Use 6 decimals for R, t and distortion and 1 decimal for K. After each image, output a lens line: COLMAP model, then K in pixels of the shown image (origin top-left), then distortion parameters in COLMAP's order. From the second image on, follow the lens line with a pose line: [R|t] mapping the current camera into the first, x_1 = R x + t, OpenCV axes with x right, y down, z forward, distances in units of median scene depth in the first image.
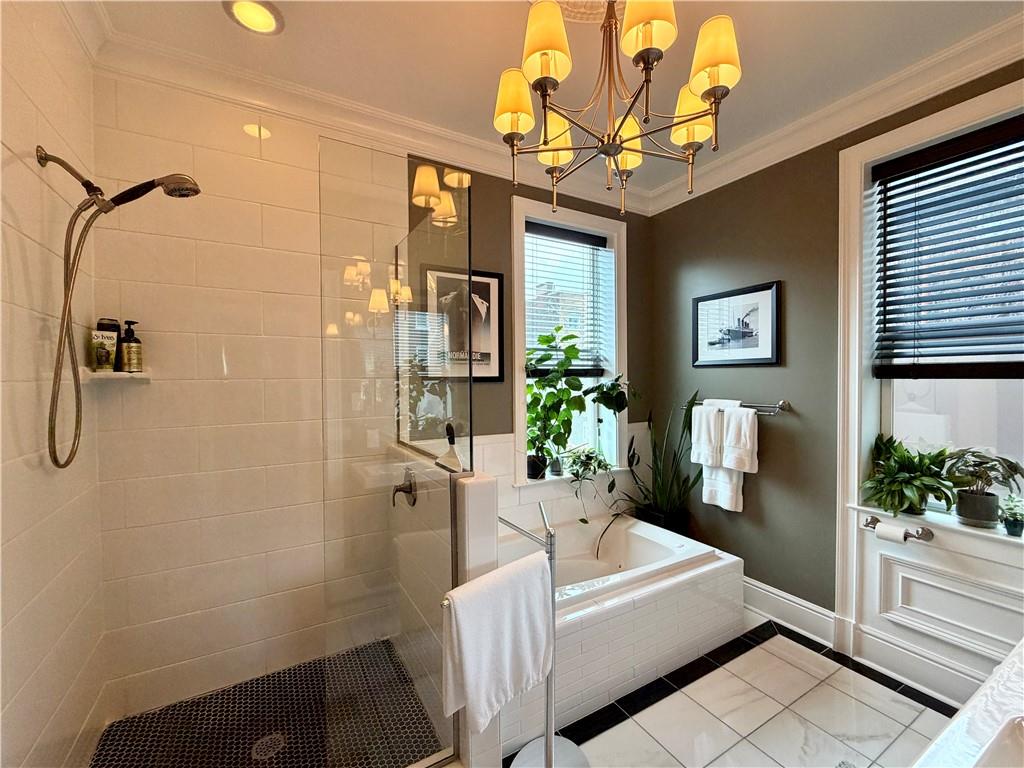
lens RADIAL K [[431.6, 0, 512.2], [0, 431.6, 384.8], [0, 0, 1]] dist [0.001641, 0.000128]
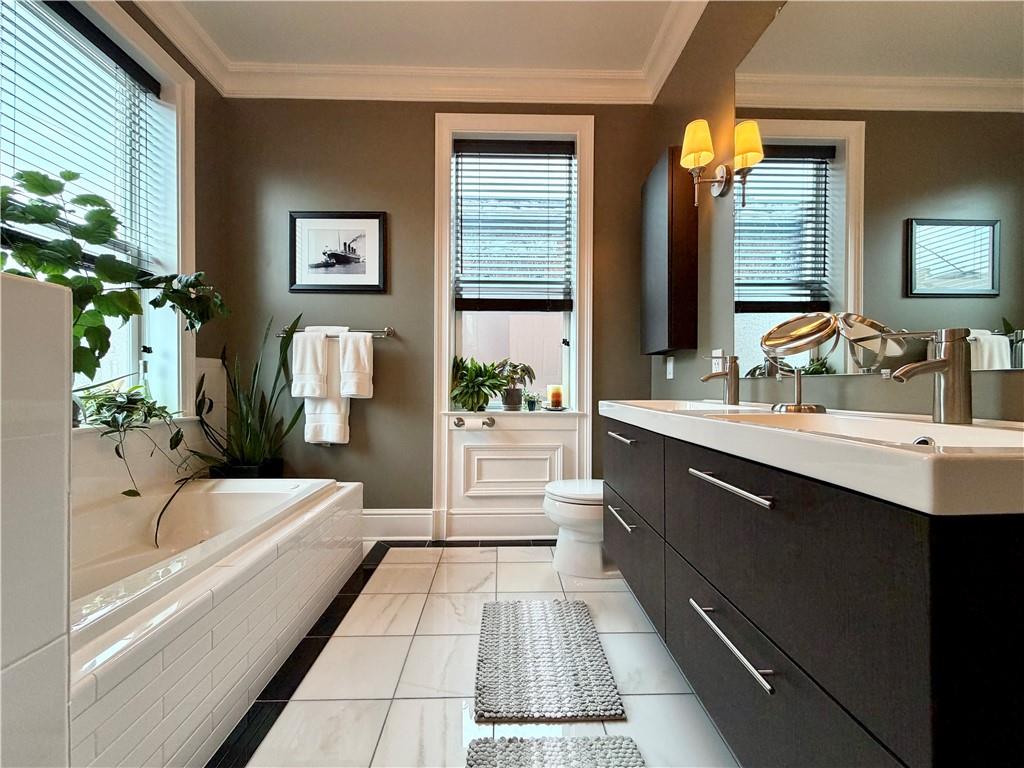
lens RADIAL K [[411.3, 0, 512.0], [0, 411.3, 384.0], [0, 0, 1]] dist [0.000457, -0.000167]
pose [[0.479741, 0.008881, 0.877365, -0.099852], [0.008286, 0.999858, -0.014652, 0.178555], [-0.877371, 0.014299, 0.479599, 0.235355]]
